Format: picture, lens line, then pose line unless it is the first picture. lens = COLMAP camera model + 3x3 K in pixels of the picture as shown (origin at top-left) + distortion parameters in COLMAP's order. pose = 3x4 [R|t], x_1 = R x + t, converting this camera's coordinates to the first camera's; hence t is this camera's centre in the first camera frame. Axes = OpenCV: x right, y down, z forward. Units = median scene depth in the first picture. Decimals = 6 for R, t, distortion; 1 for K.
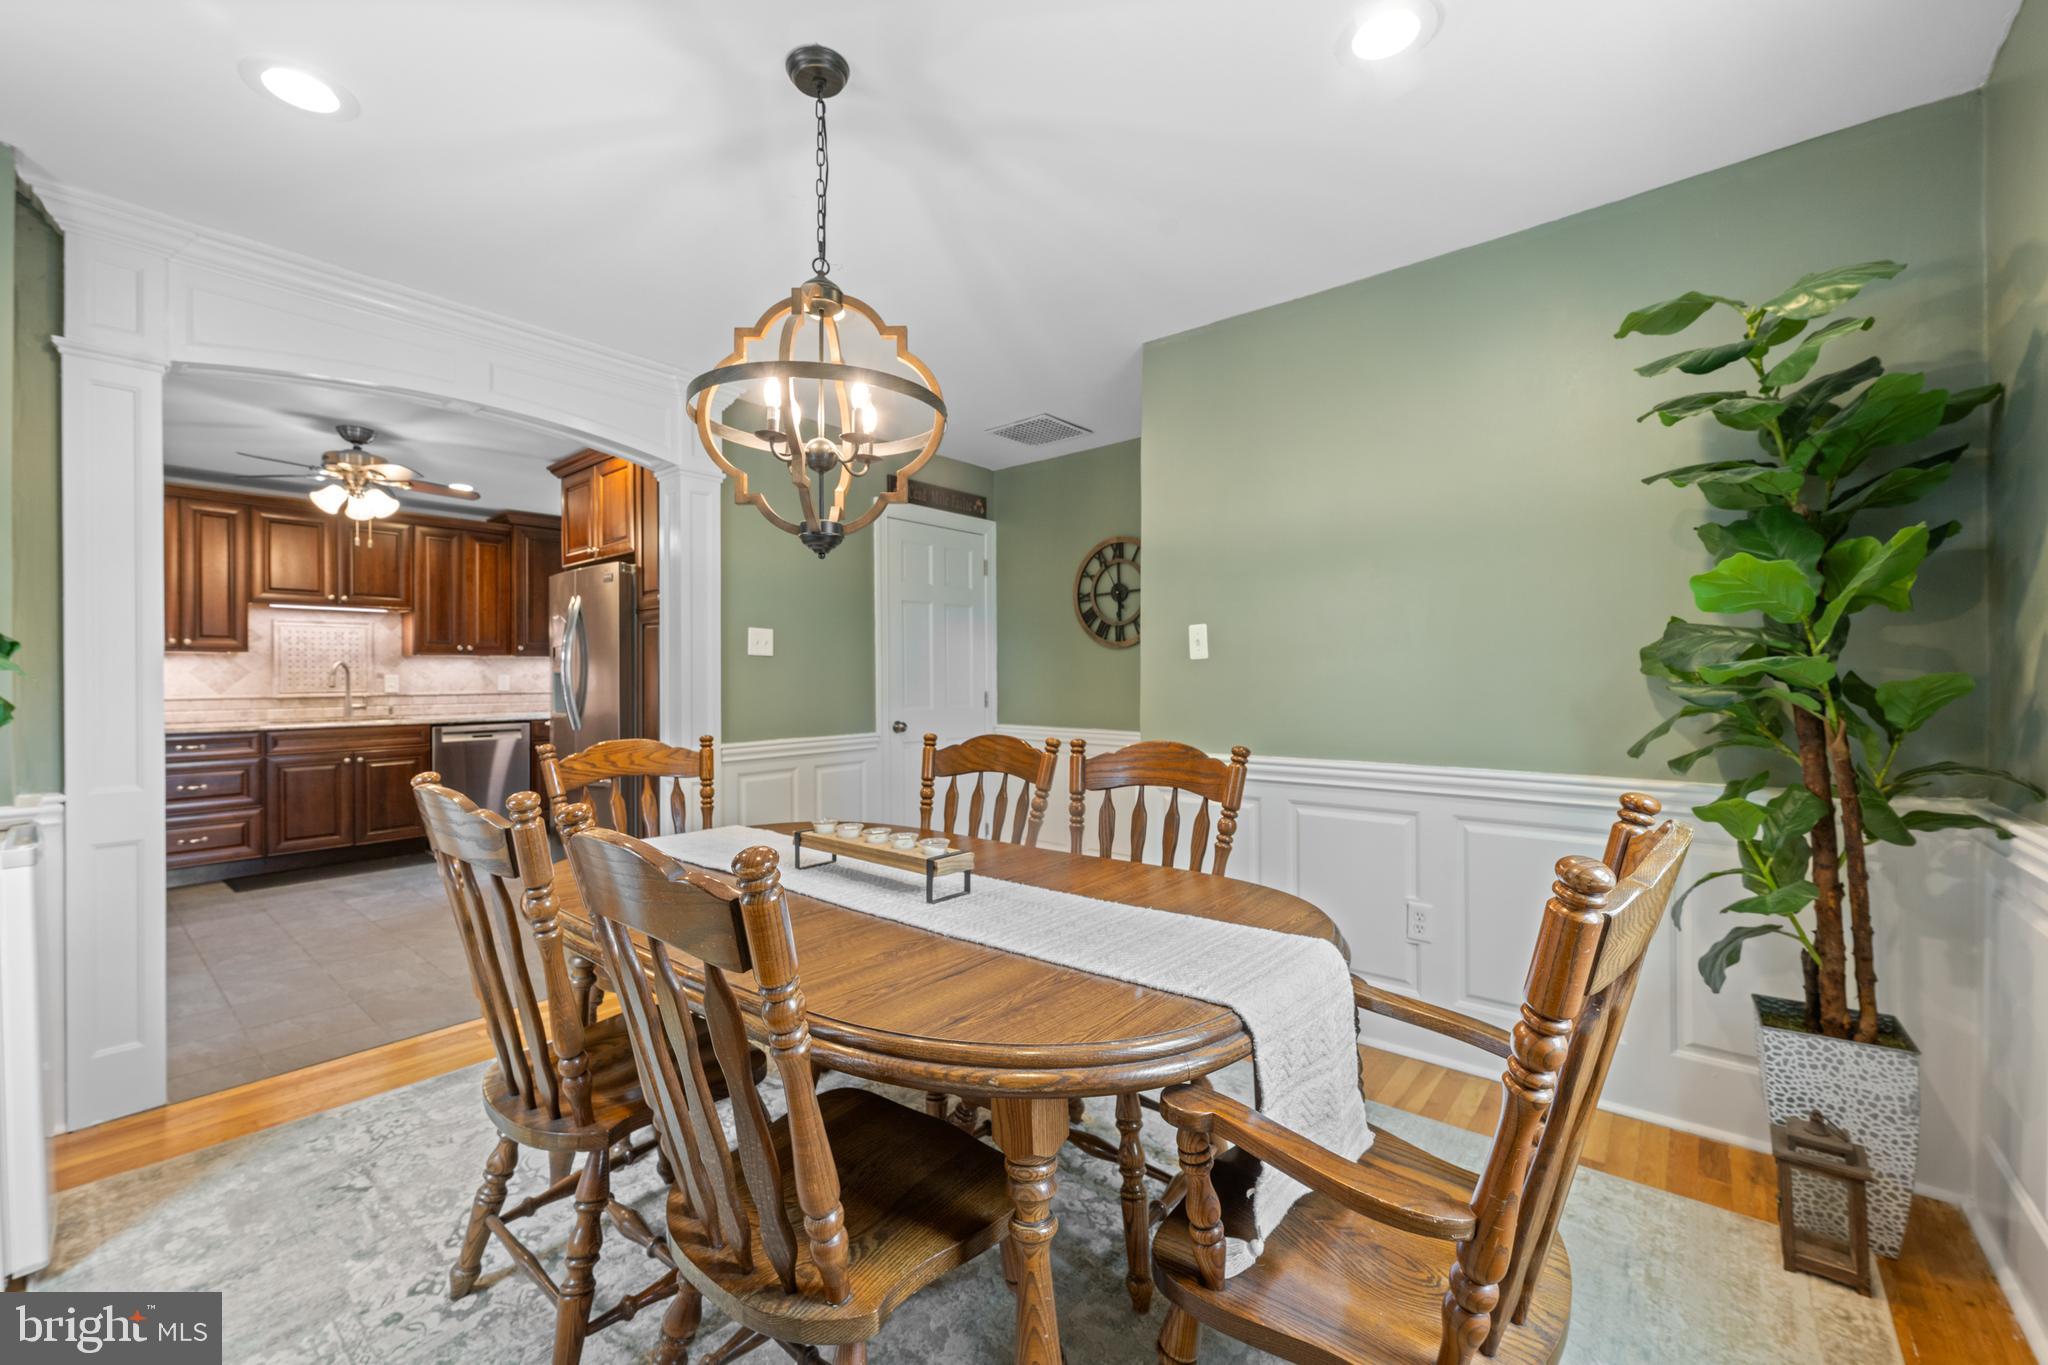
lens RADIAL K [[828.7, 0, 1025.2], [0, 828.7, 678.3], [0, 0, 1]] dist [-0.000287, -0.000116]
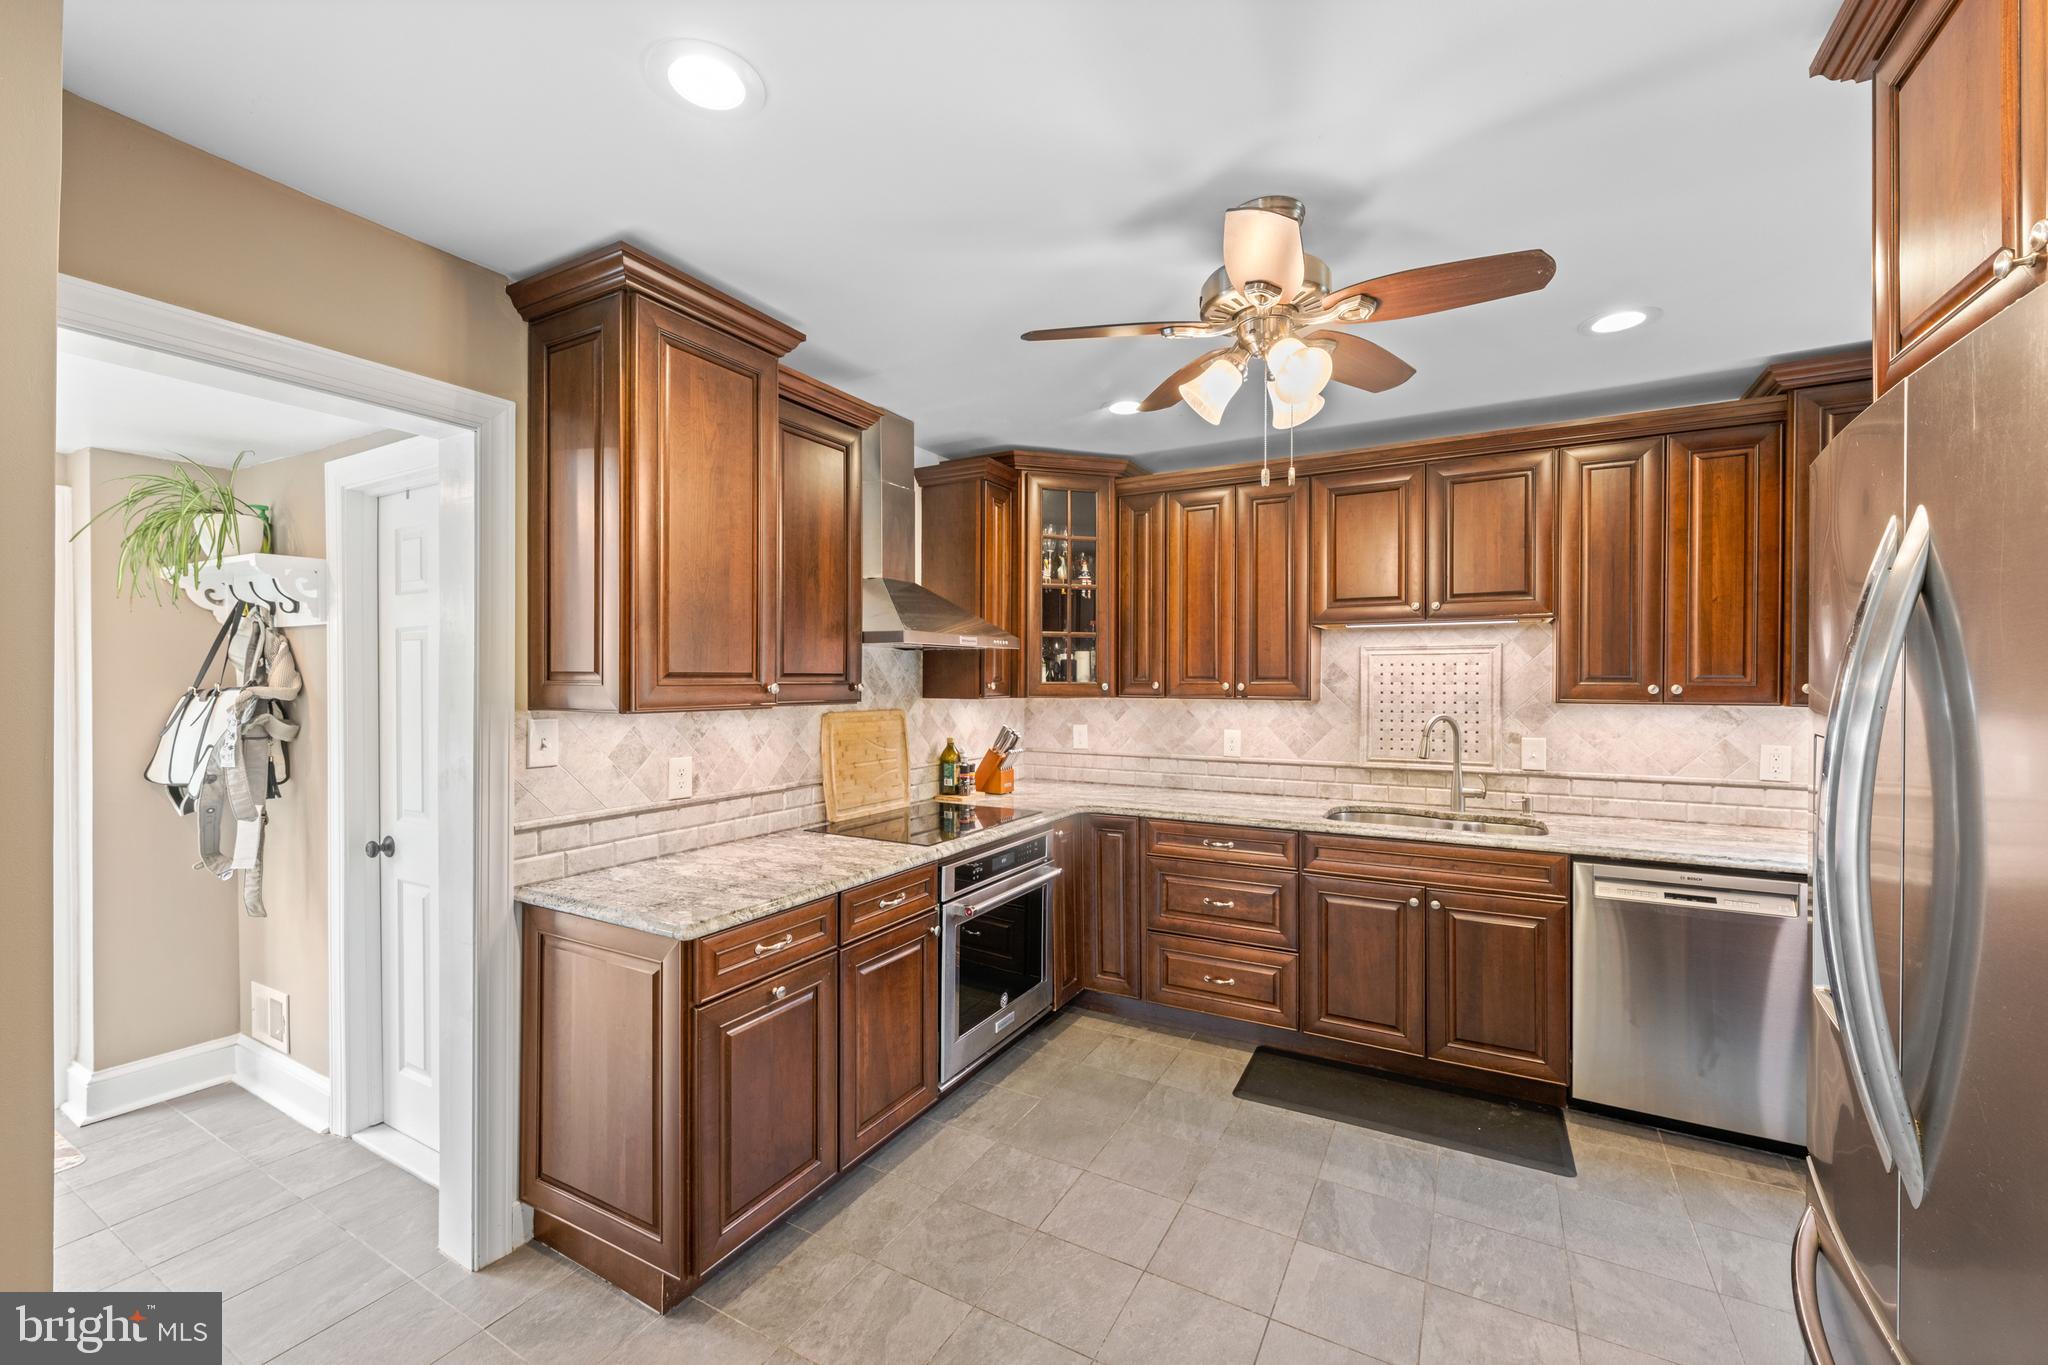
lens RADIAL K [[822.8, 0, 1018.2], [0, 822.8, 681.5], [0, 0, 1]] dist [0.001084, -0.000226]
pose [[0.176875, 0.005823, -0.984216, -0.309496], [-0.001937, 0.999983, 0.005569, -0.046195], [0.984231, 0.000922, 0.176883, 0.606500]]
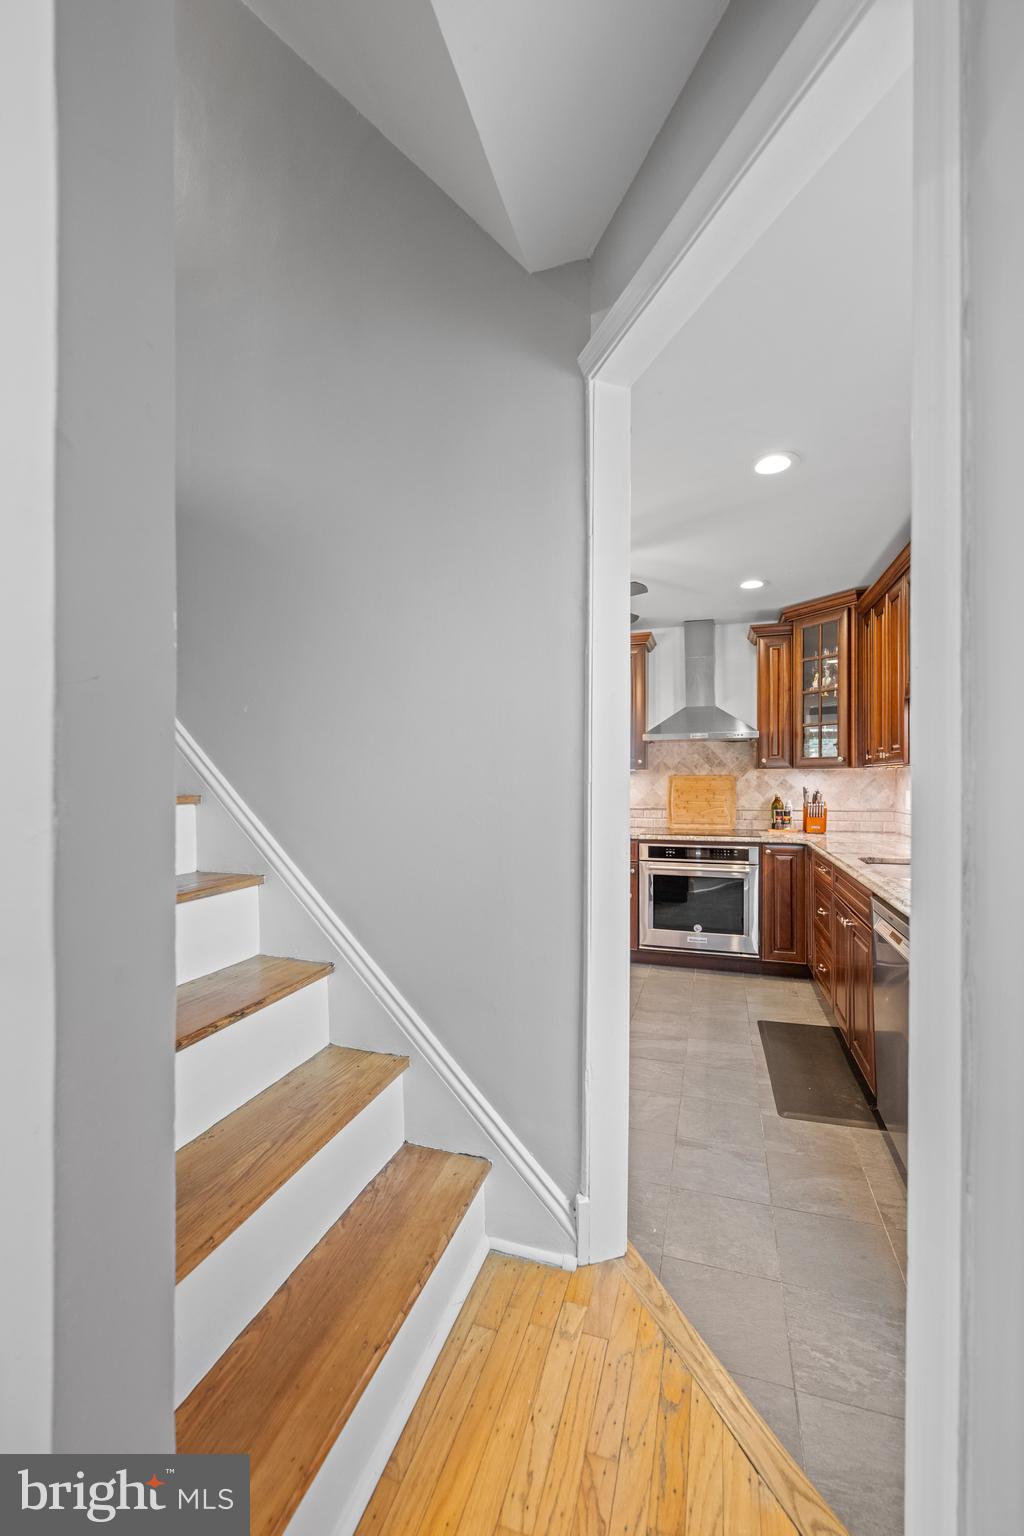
lens RADIAL K [[619.0, 0, 519.7], [0, 619.0, 779.8], [0, 0, 1]] dist [-0.000273, 0.000033]
pose [[-0.925382, 0.002434, -0.379028, -0.353832], [0.002107, 0.999997, 0.001277, -0.017262], [0.379030, 0.000383, -0.925384, 1.292667]]
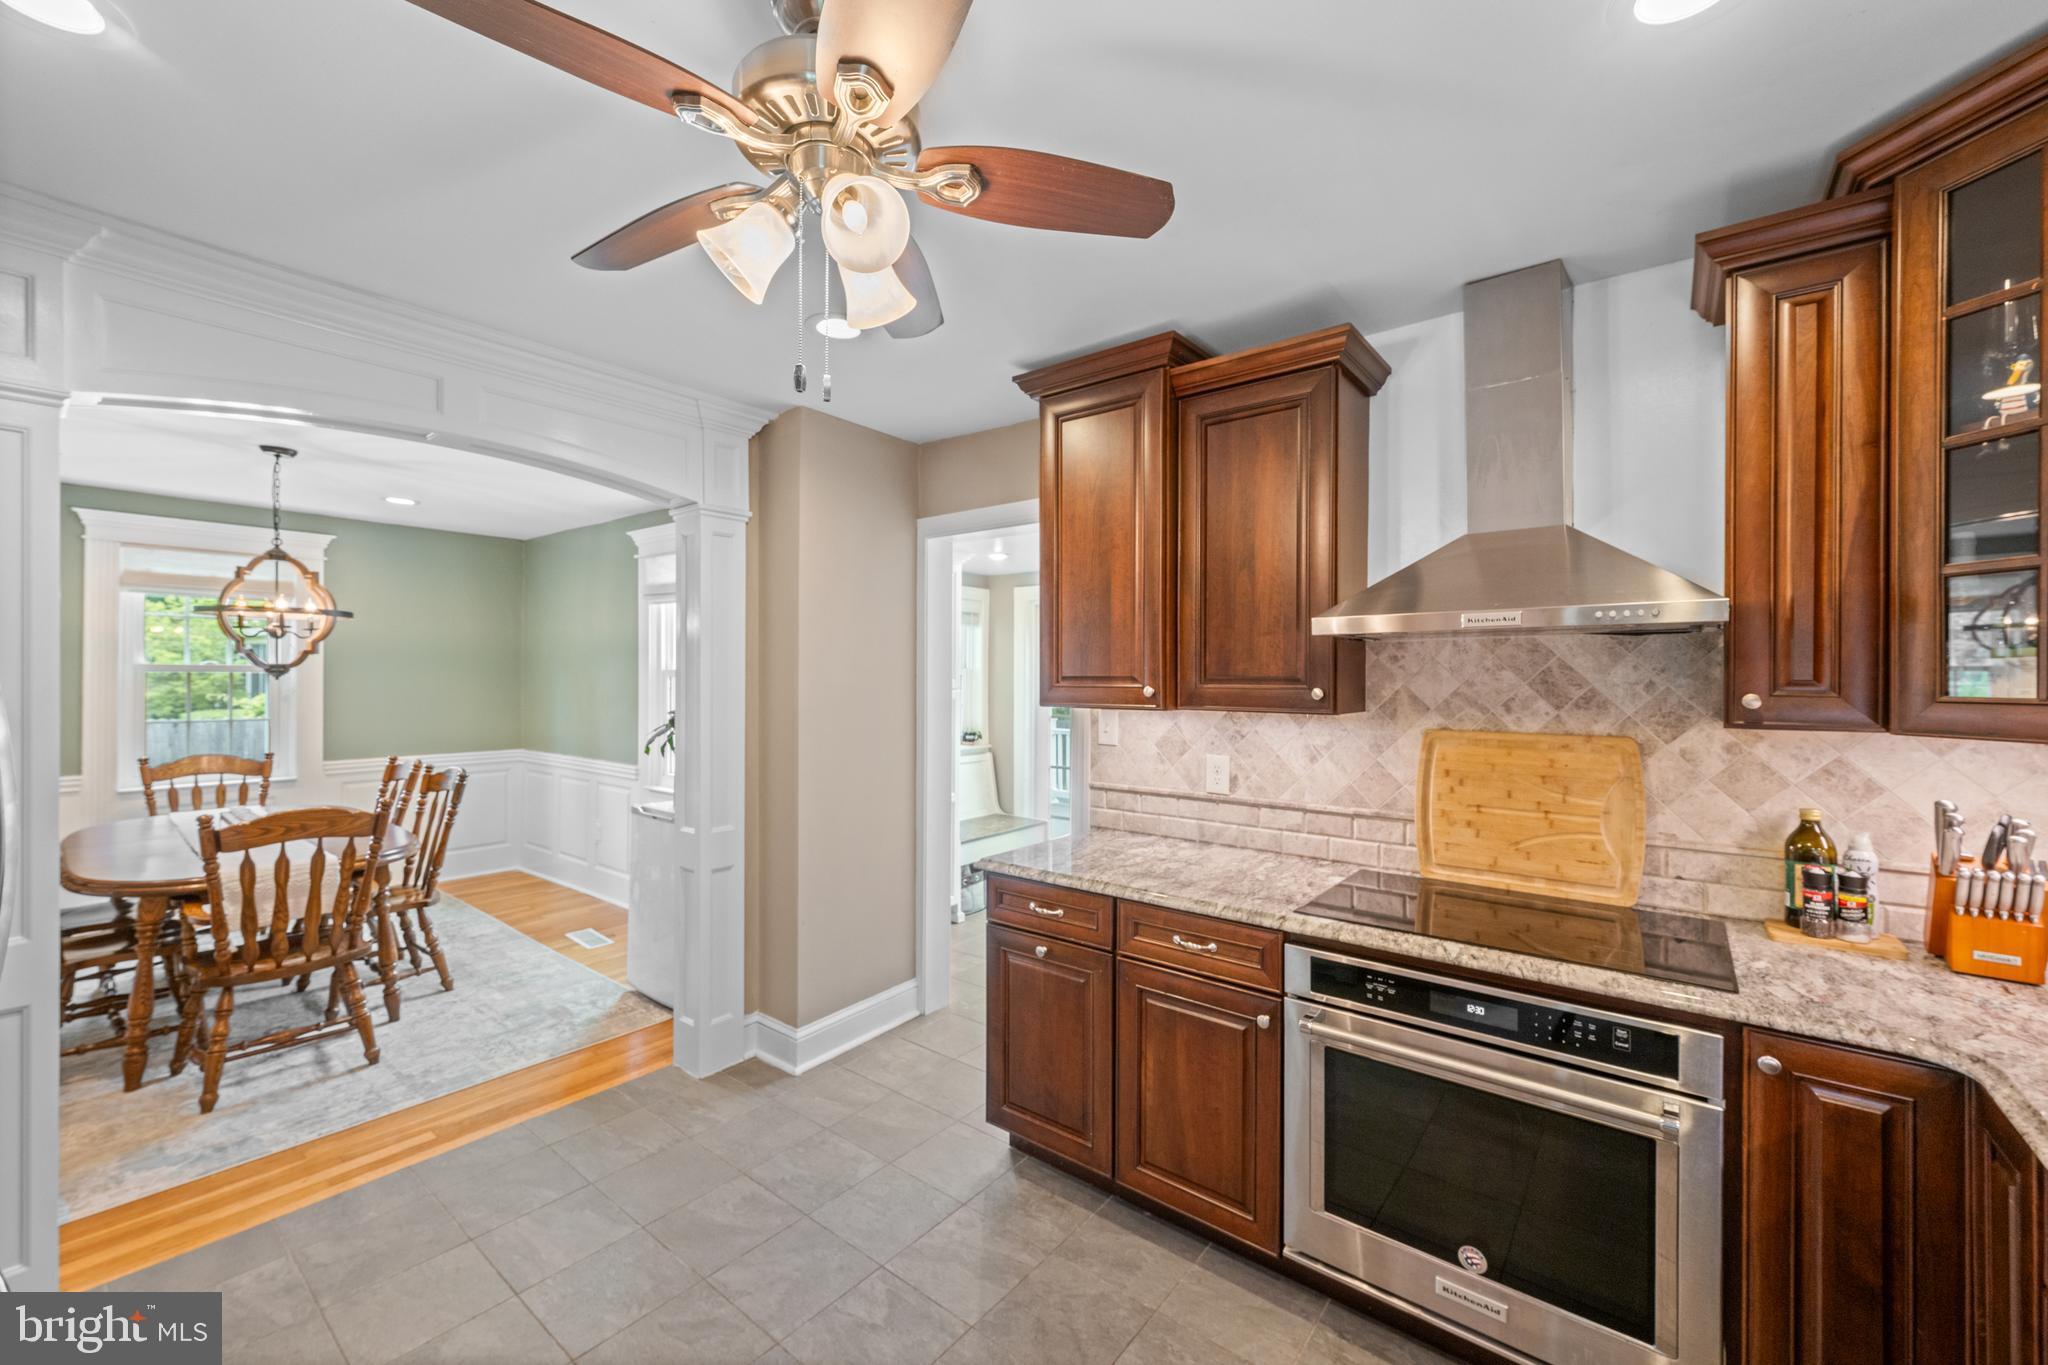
lens RADIAL K [[814.4, 0, 1016.1], [0, 814.4, 677.2], [0, 0, 1]] dist [0.000395, -0.000170]
pose [[-0.999758, -0.001961, -0.021904, -0.658218], [-0.001992, 0.999997, 0.001416, -0.048006], [0.021901, 0.001460, -0.999759, 0.979687]]
